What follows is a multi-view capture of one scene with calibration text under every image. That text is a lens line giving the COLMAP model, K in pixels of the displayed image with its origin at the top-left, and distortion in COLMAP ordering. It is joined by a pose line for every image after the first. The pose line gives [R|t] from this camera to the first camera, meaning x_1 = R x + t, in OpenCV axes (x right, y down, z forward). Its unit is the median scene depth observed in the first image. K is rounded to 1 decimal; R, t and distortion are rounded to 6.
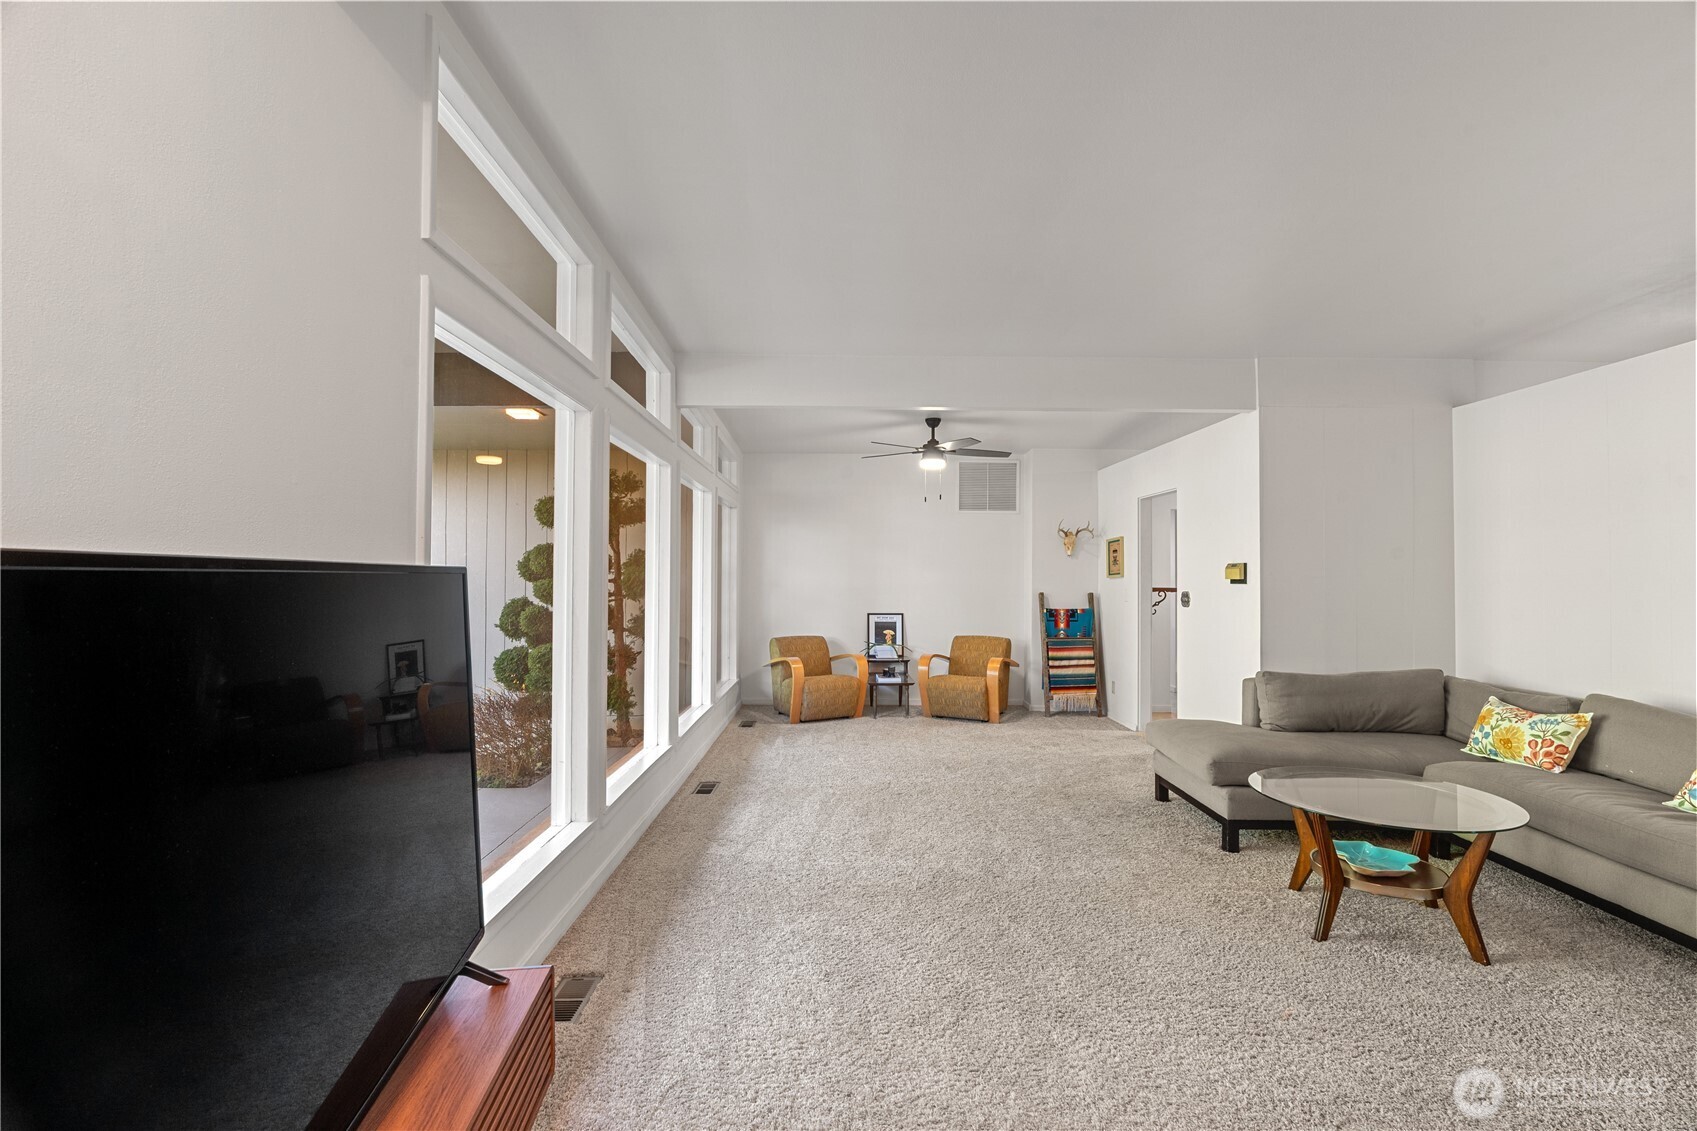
lens RADIAL K [[761.9, 0, 847.4], [0, 761.9, 568.0], [0, 0, 1]] dist [-0.009416, 0.003131]
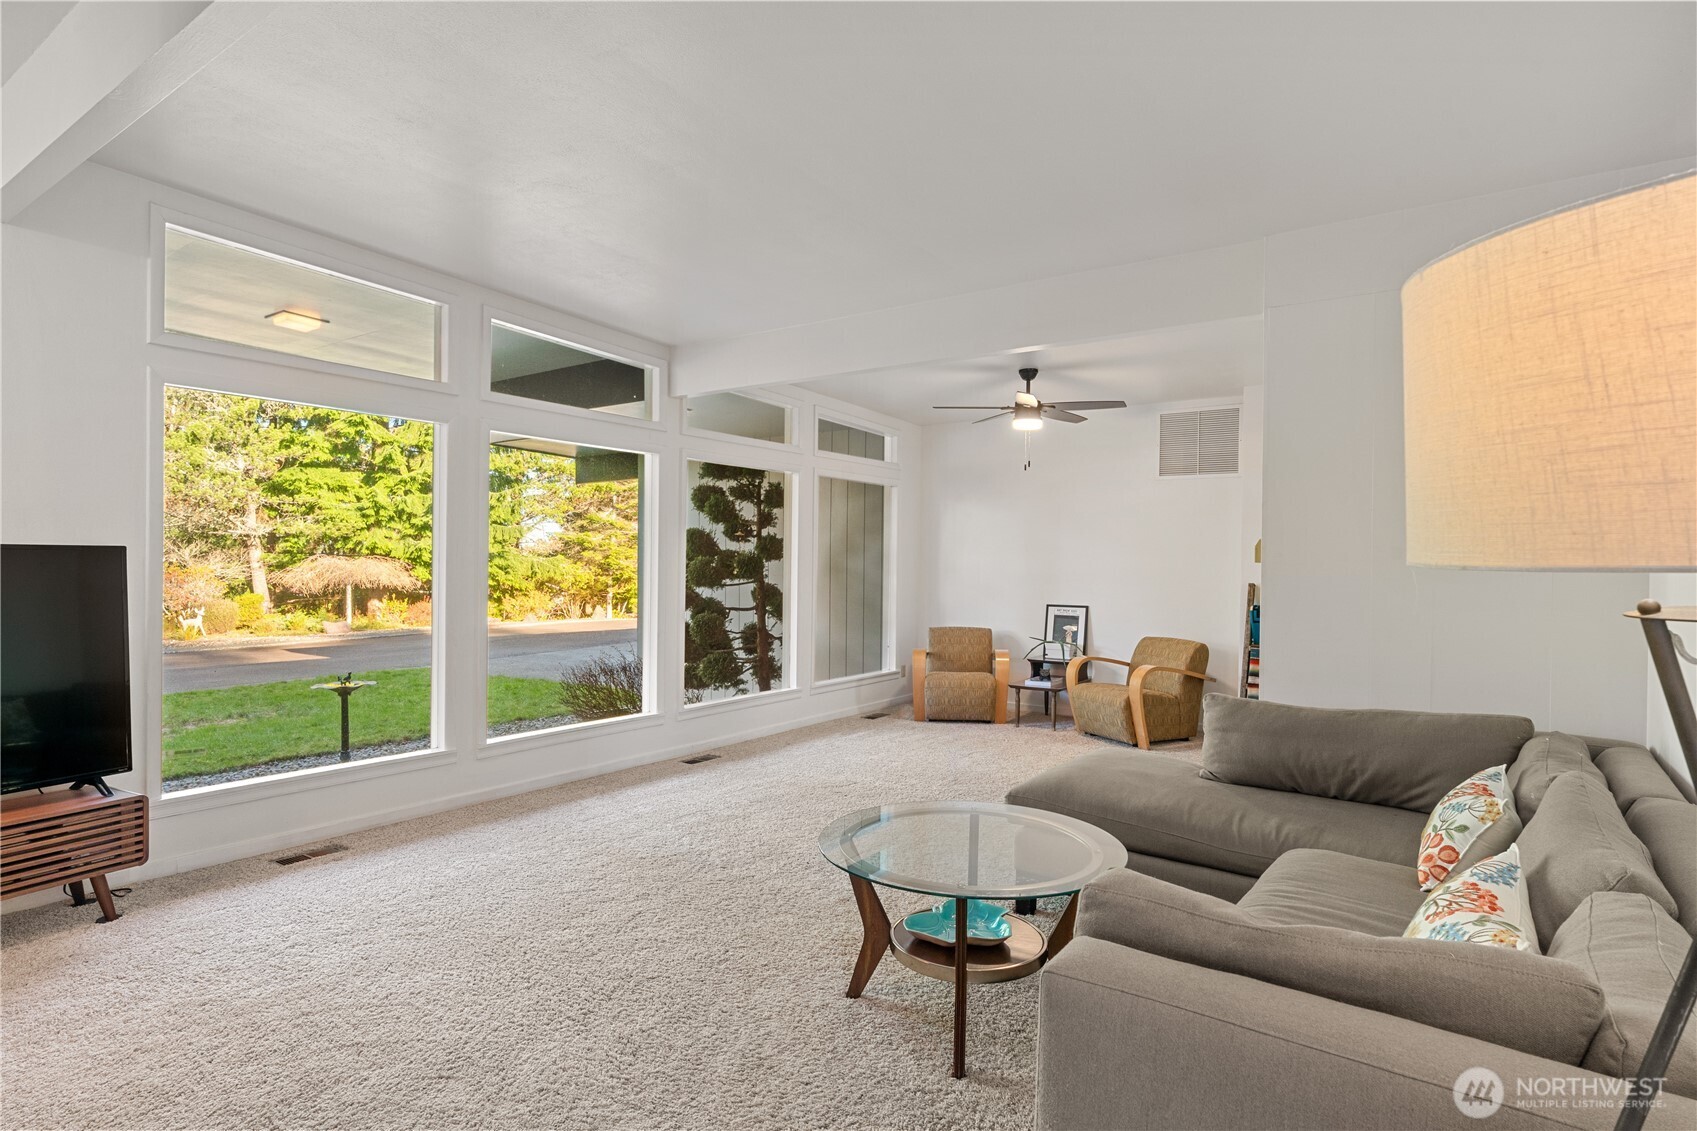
lens RADIAL K [[885.6, 0, 845.4], [0, 885.6, 569.7], [0, 0, 1]] dist [-0.004359, 0.003275]
pose [[0.810460, 0.008896, -0.585727, 0.837520], [0.001053, 0.999861, 0.016644, 0.009376], [0.585794, -0.014106, 0.810337, 0.162861]]
